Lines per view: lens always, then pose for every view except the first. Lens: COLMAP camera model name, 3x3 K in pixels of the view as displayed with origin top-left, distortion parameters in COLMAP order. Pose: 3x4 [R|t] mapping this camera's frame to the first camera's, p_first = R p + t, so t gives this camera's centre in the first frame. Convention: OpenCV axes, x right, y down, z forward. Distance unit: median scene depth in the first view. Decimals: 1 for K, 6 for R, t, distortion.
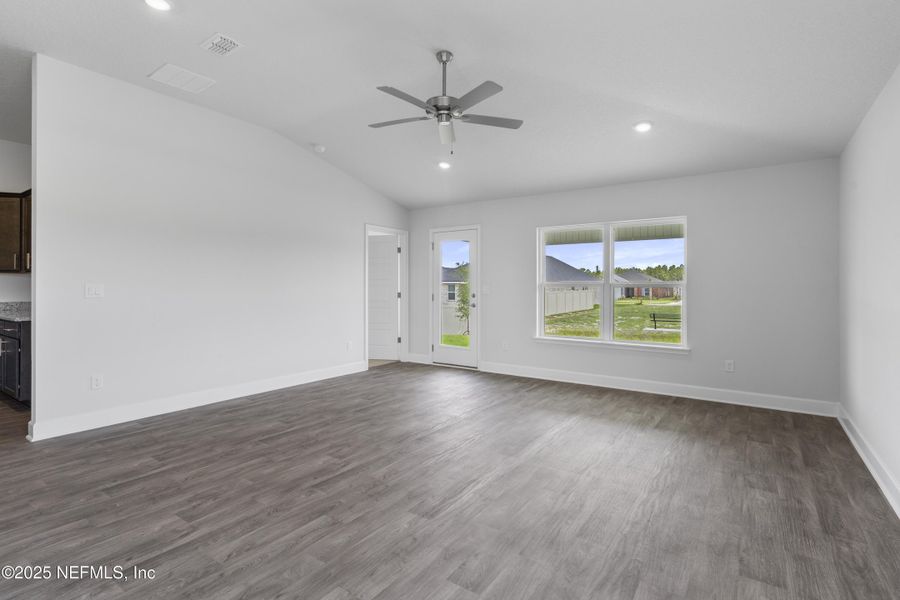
lens RADIAL K [[445.3, 0, 447.0], [0, 445.3, 297.0], [0, 0, 1]] dist [-0.016090, -0.000016]
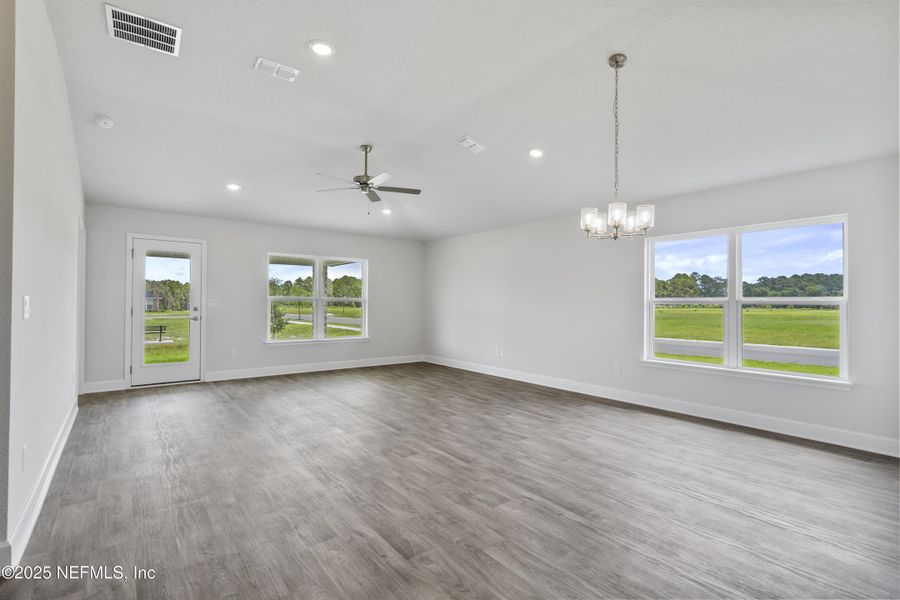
lens RADIAL K [[428.6, 0, 463.6], [0, 428.6, 299.8], [0, 0, 1]] dist [0.002208, 0.001361]
pose [[0.280576, 0.006962, 0.959807, -0.593467], [0.002665, 0.999964, -0.008032, -0.012494], [-0.959828, 0.004812, 0.280548, 0.264512]]
